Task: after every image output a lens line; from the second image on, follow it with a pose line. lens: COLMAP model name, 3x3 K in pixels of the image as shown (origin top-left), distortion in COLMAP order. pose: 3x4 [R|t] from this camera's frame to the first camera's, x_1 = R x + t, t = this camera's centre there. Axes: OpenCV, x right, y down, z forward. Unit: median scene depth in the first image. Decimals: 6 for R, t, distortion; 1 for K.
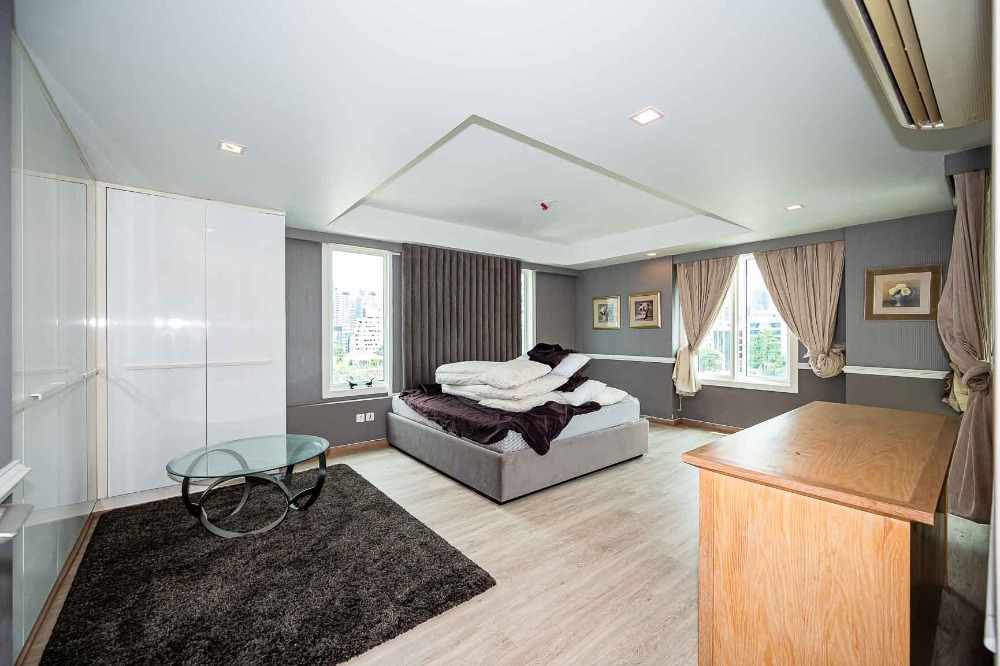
lens RADIAL K [[405.6, 0, 500.9], [0, 405.6, 333.1], [0, 0, 1]] dist [0.003731, -0.001648]
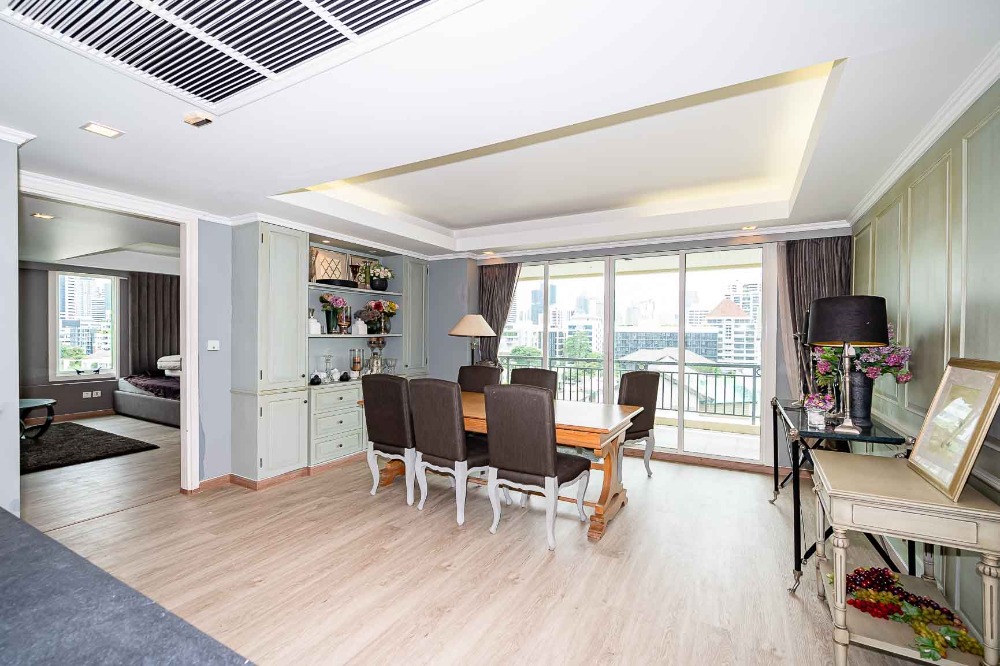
lens RADIAL K [[405.6, 0, 535.3], [0, 405.6, 336.8], [0, 0, 1]] dist [0.003731, -0.001648]
pose [[0.894405, 0.004308, 0.447238, 0.413125], [-0.009358, 0.999915, 0.009083, -0.021013], [-0.447160, -0.012309, 0.894369, -0.955792]]
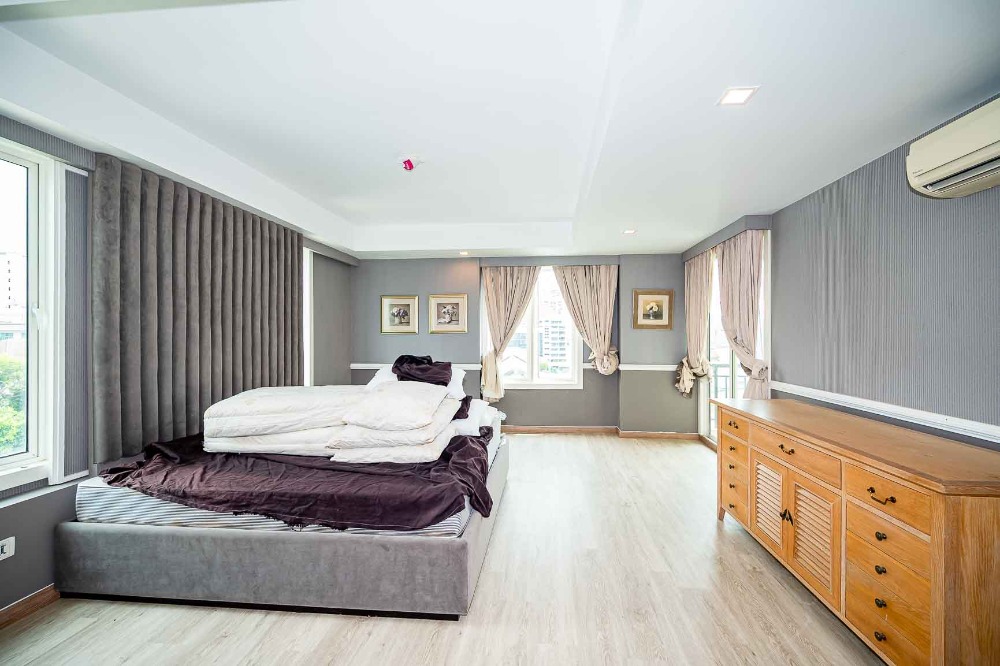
lens RADIAL K [[405.6, 0, 506.9], [0, 405.6, 333.7], [0, 0, 1]] dist [0.003731, -0.001648]
pose [[0.681351, 0.001907, 0.731954, -0.278552], [-0.000774, 0.999998, -0.001885, -0.010717], [-0.731956, 0.000718, 0.681351, 0.352015]]
